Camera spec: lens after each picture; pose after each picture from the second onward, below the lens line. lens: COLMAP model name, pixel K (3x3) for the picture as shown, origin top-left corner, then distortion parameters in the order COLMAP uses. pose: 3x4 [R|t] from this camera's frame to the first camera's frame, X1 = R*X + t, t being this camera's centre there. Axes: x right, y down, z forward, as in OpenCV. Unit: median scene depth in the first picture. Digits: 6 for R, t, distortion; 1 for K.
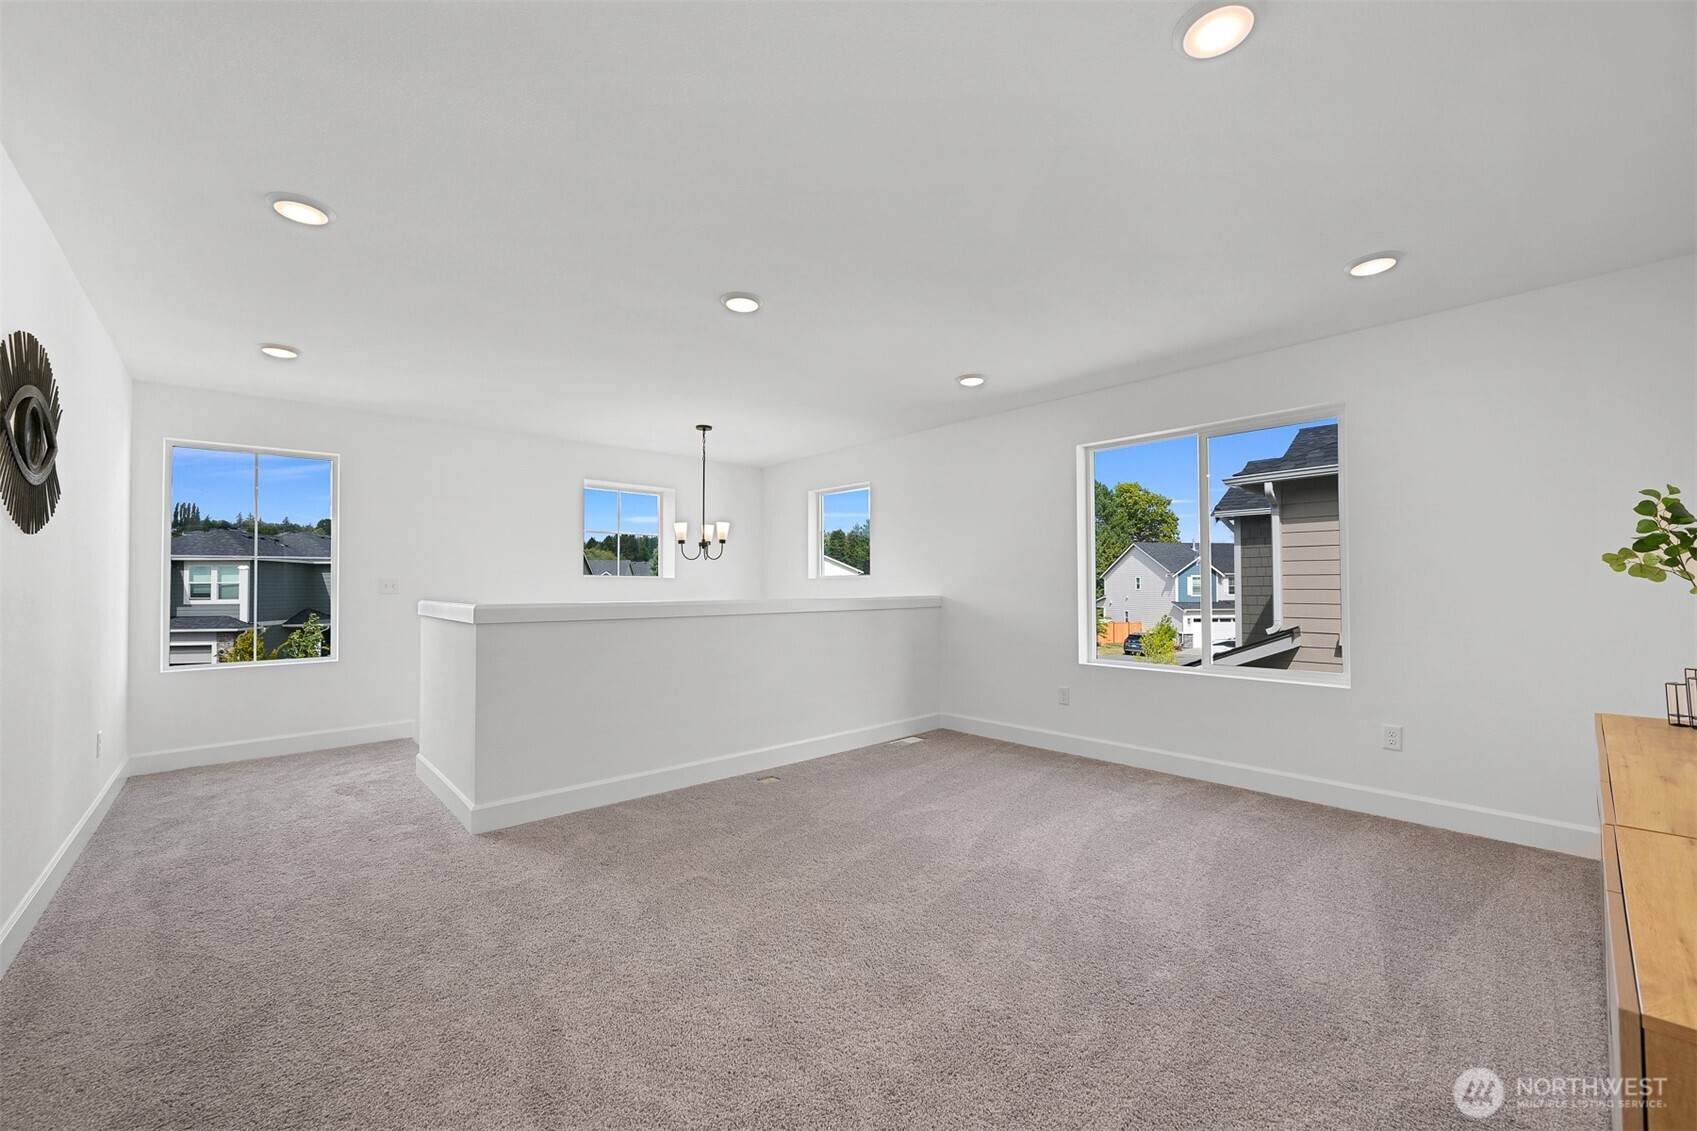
lens RADIAL K [[673.9, 0, 850.1], [0, 673.9, 564.9], [0, 0, 1]] dist [-0.001844, 0.000316]
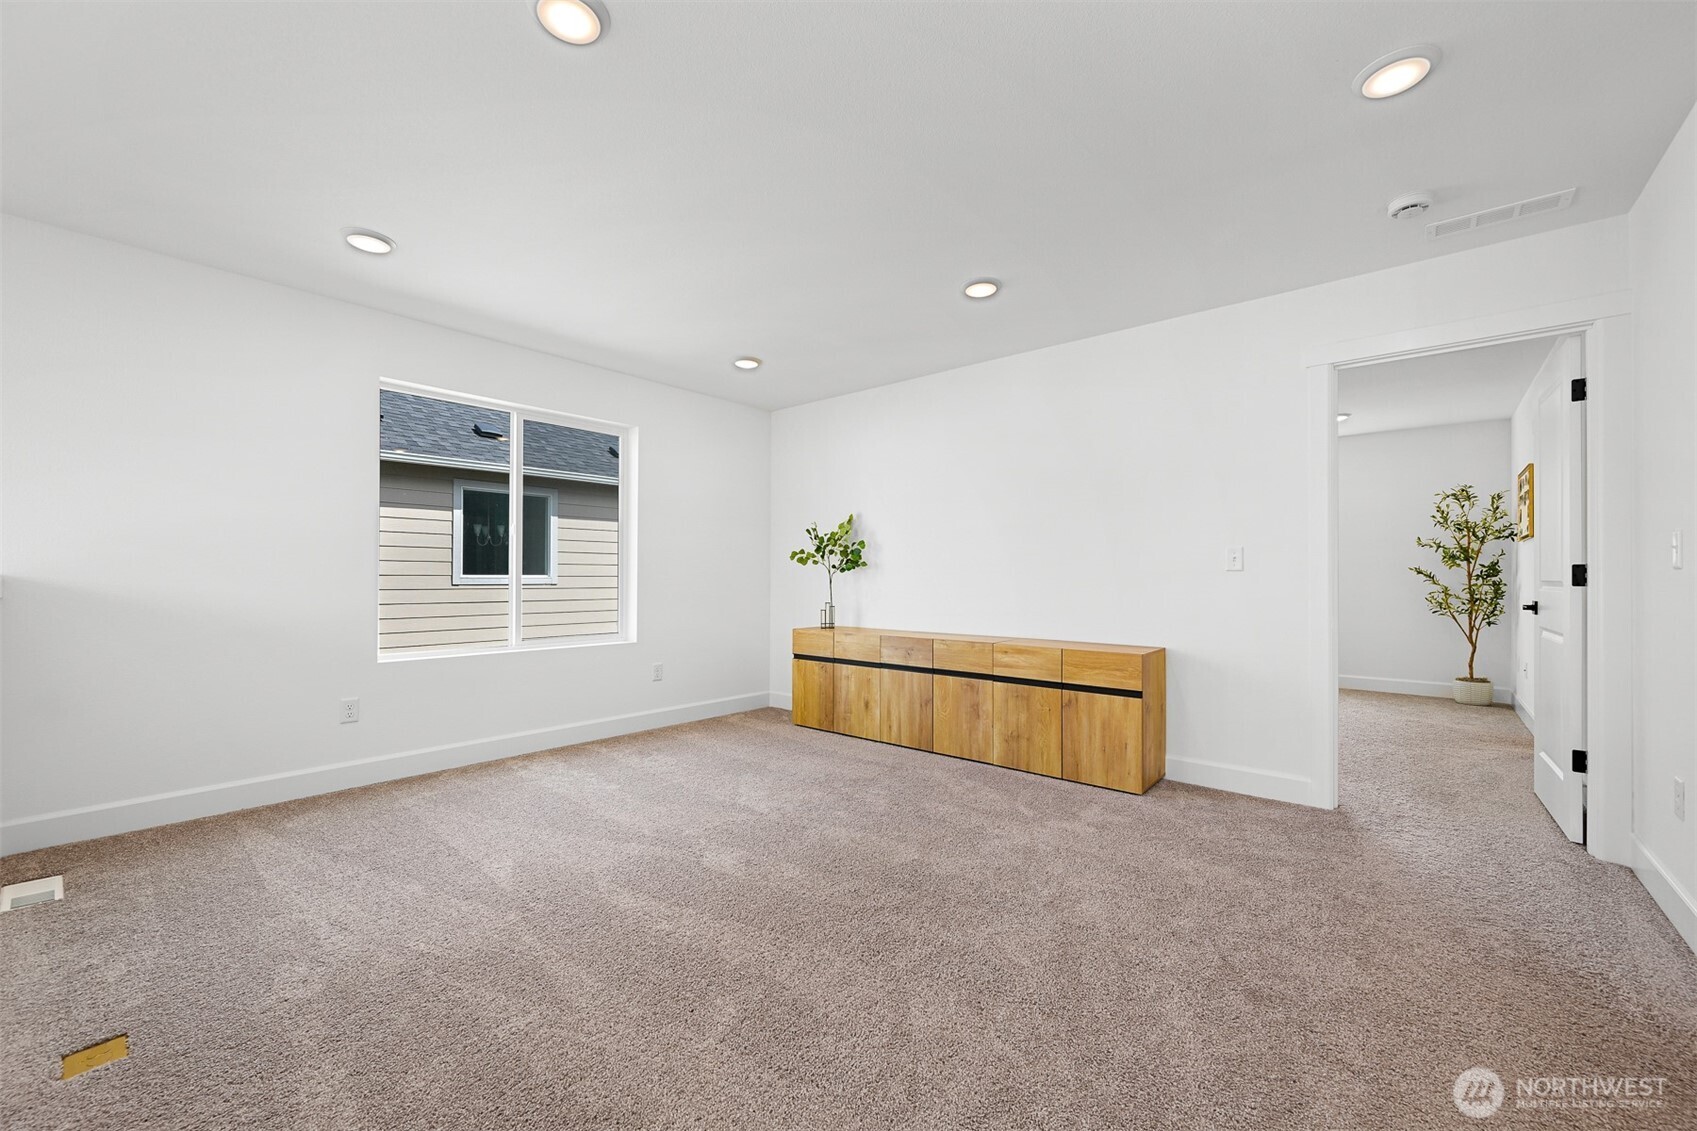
lens RADIAL K [[673.9, 0, 853.8], [0, 673.9, 573.9], [0, 0, 1]] dist [-0.001844, 0.000316]
pose [[-0.128549, 0.005134, 0.991690, -0.543131], [-0.030620, 0.999489, -0.009144, 0.038830], [-0.991230, -0.031541, -0.128326, 0.624630]]
